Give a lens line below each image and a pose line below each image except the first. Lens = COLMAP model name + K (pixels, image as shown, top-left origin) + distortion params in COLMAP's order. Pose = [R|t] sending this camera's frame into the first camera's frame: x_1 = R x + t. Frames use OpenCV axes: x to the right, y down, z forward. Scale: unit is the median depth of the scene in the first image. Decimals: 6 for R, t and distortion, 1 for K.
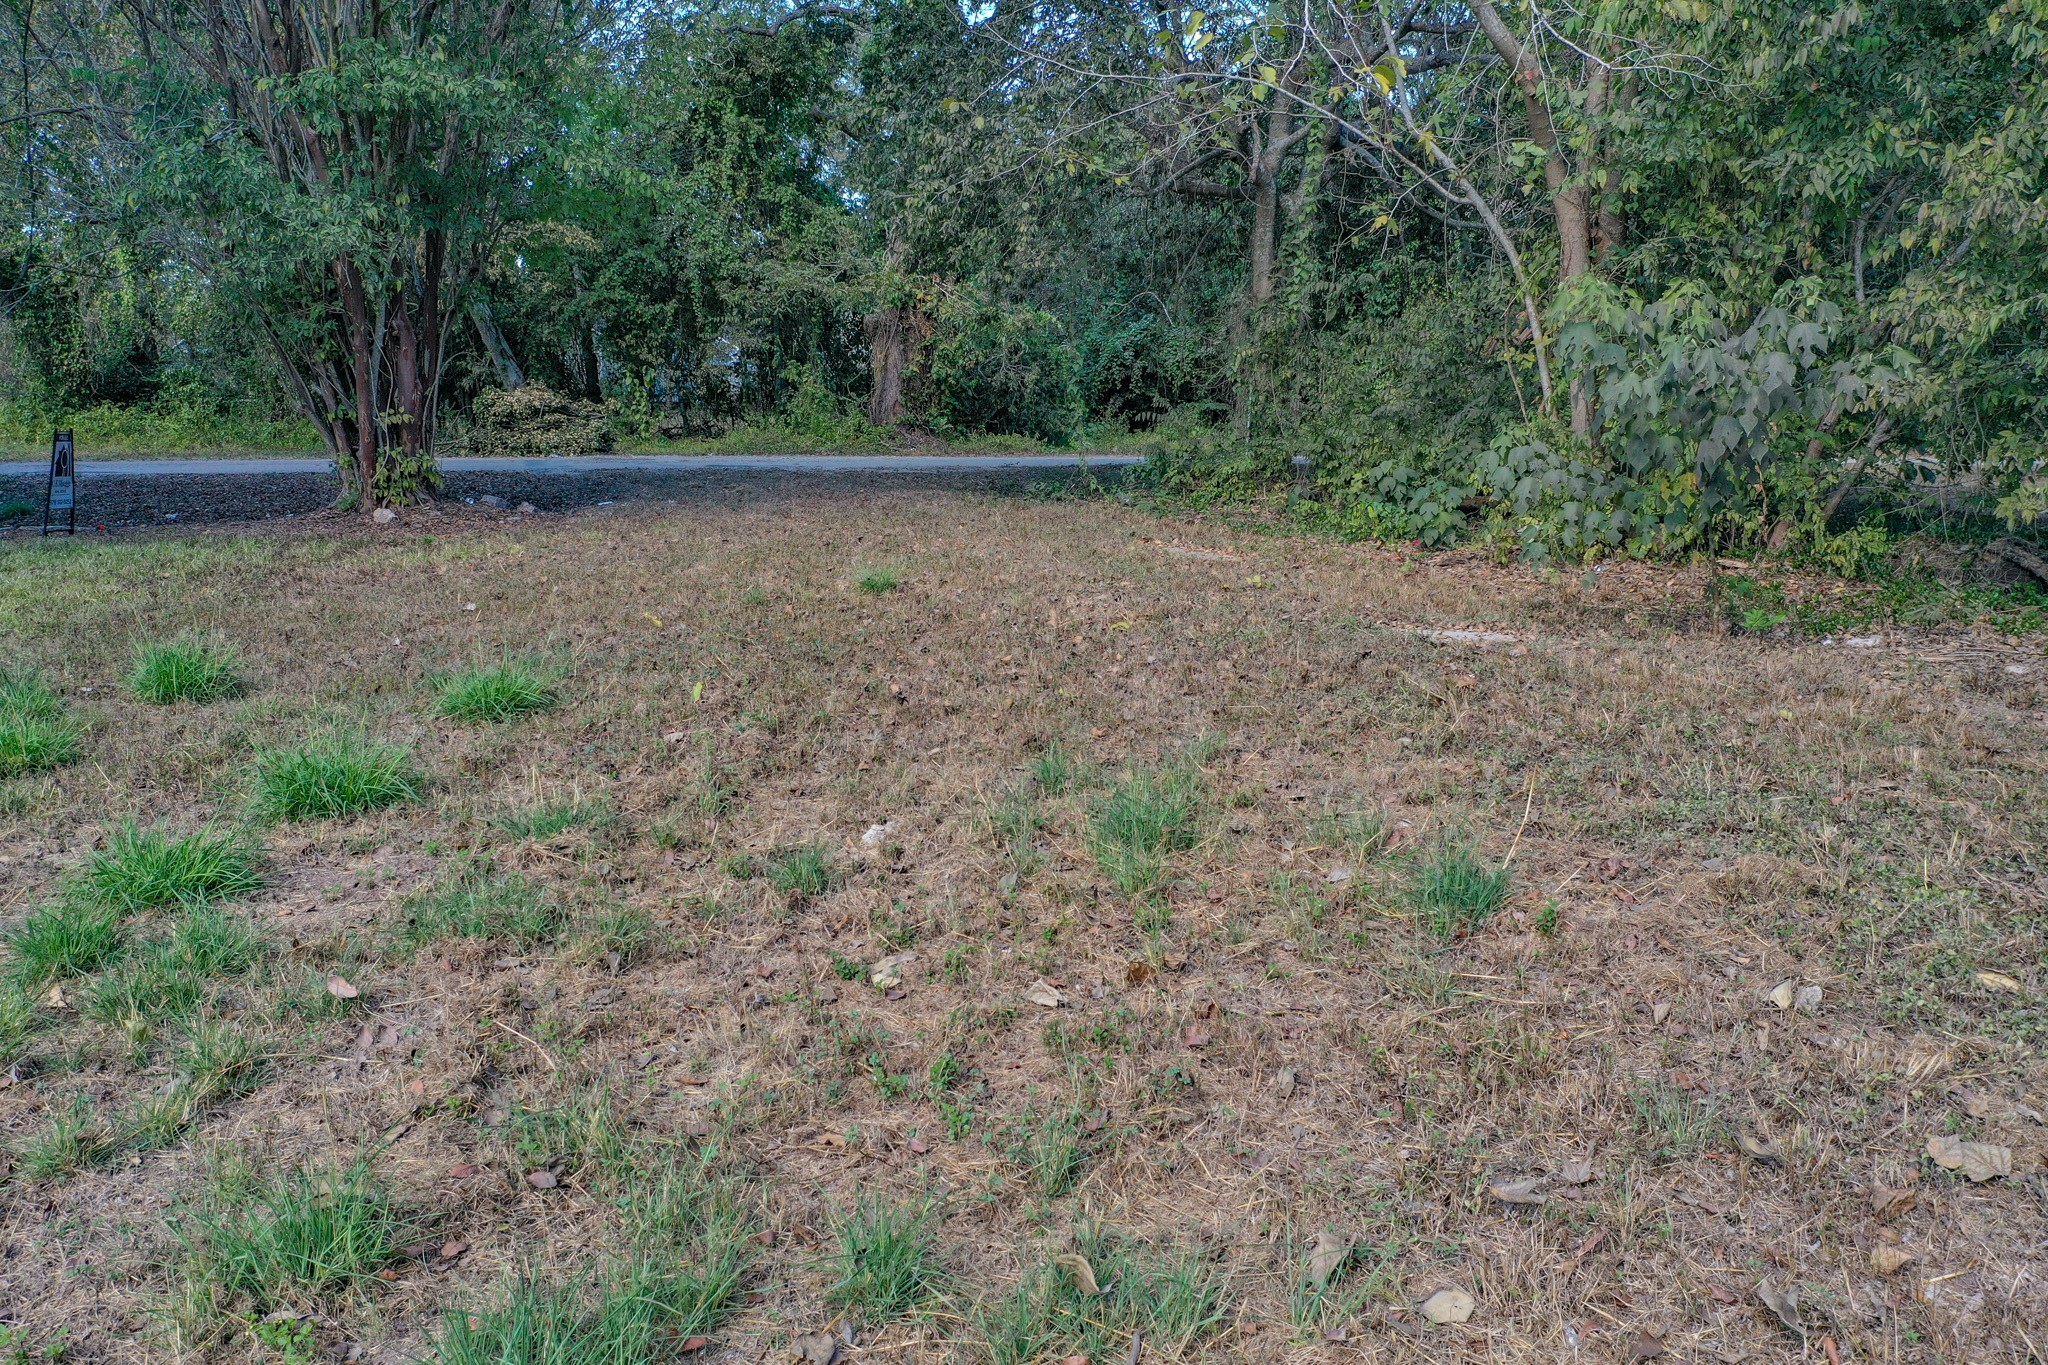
lens RADIAL K [[1594.8, 0, 1017.6], [0, 1594.8, 680.6], [0, 0, 1]] dist [-0.023978, 0.000536]
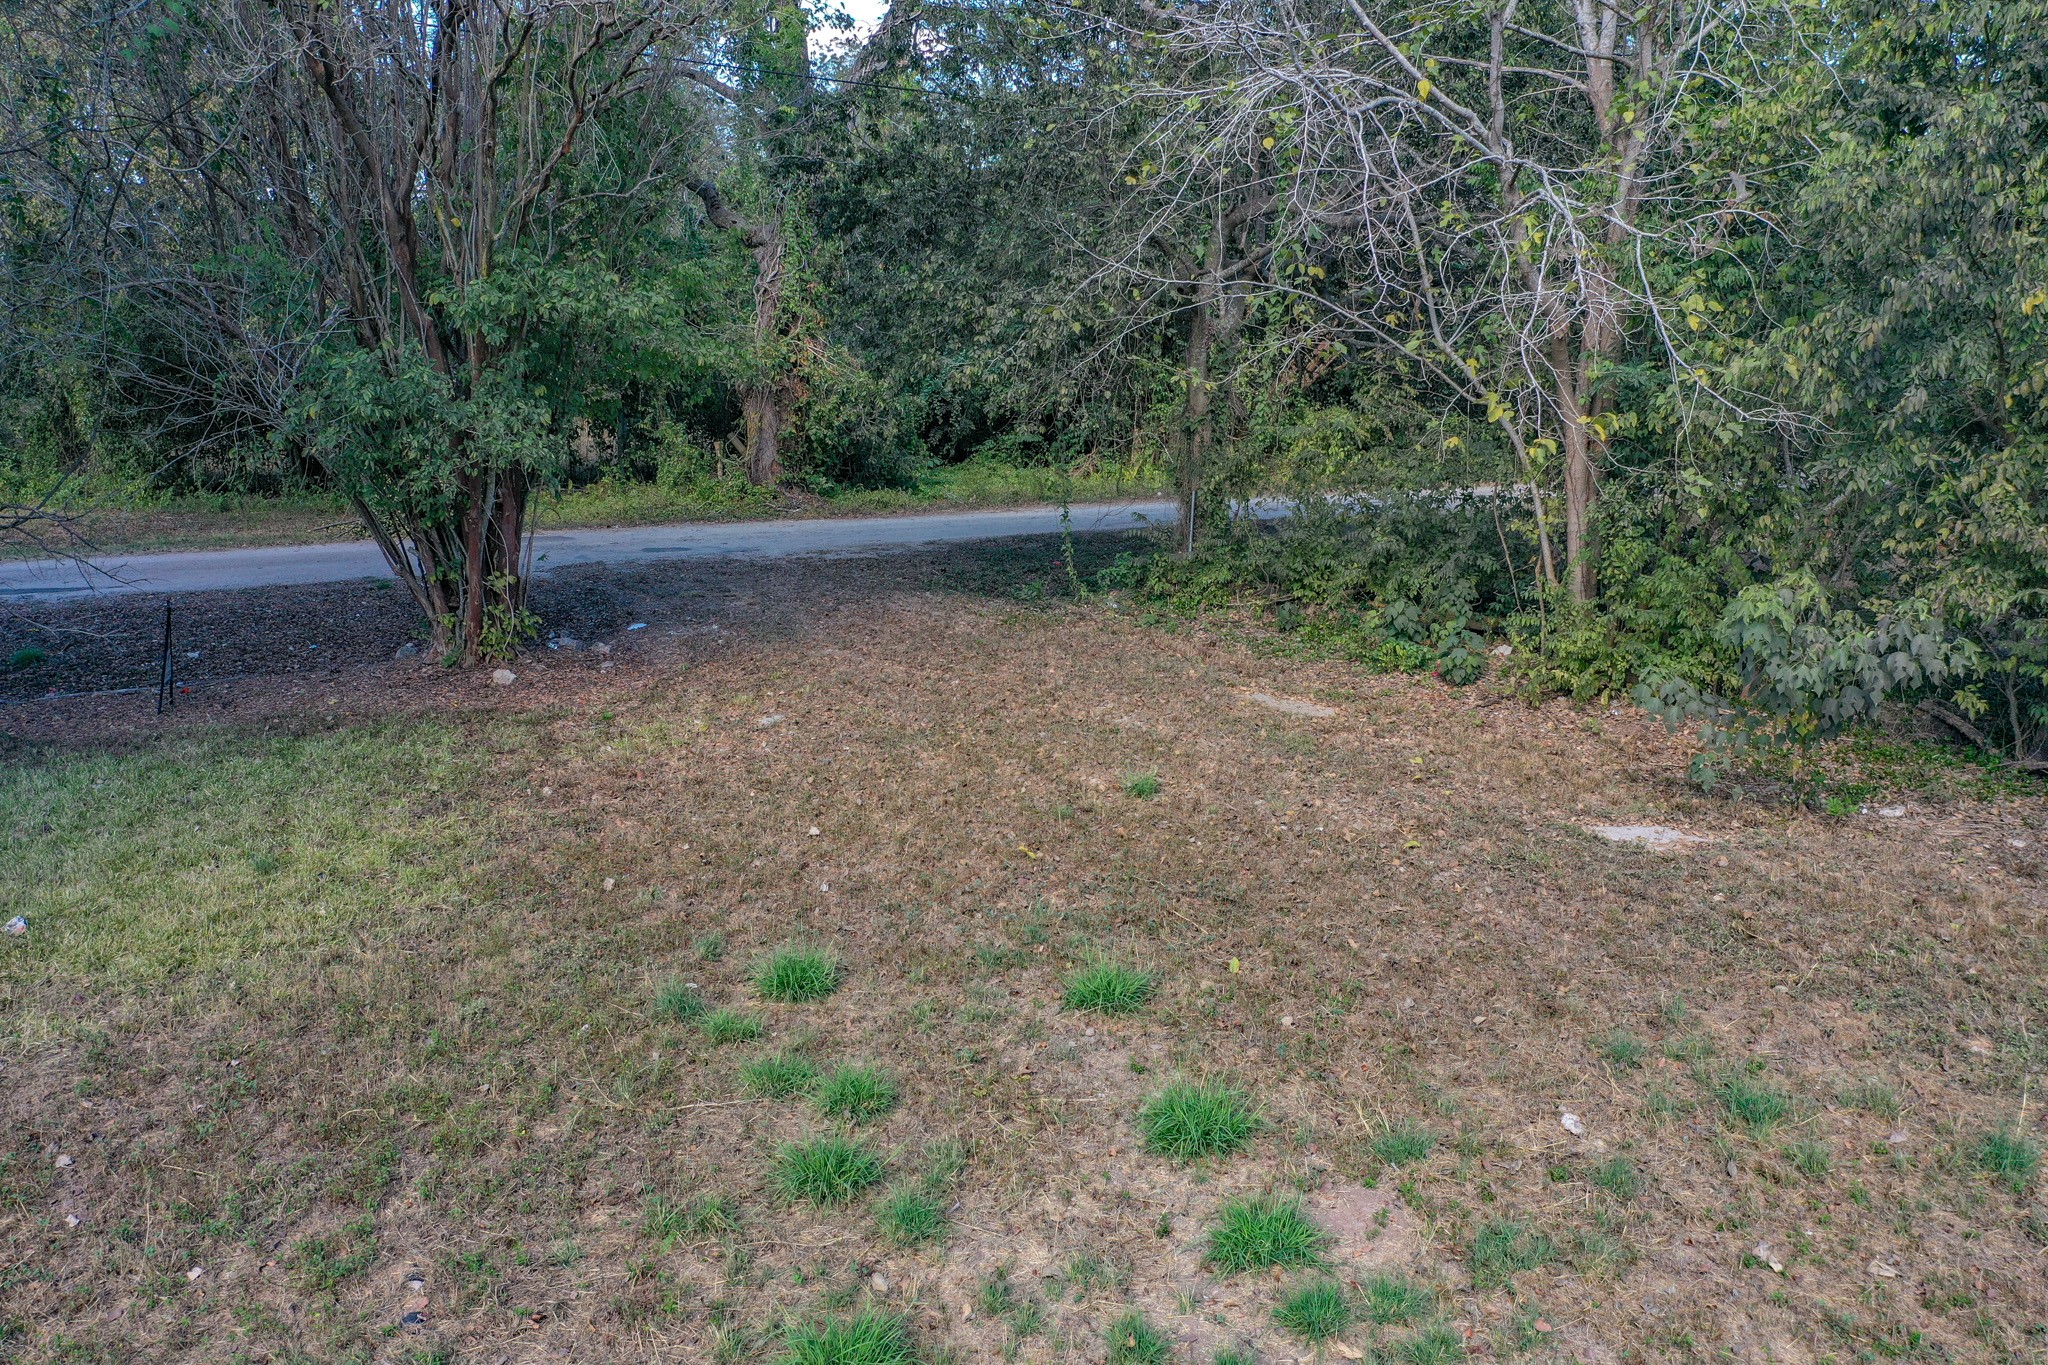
lens RADIAL K [[1594.8, 0, 1017.6], [0, 1594.8, 680.6], [0, 0, 1]] dist [-0.023978, 0.000536]
pose [[0.977014, -0.046721, 0.207991, -0.400749], [0.039897, 0.998523, 0.036885, -0.177787], [-0.209407, -0.027739, 0.977435, -0.155023]]
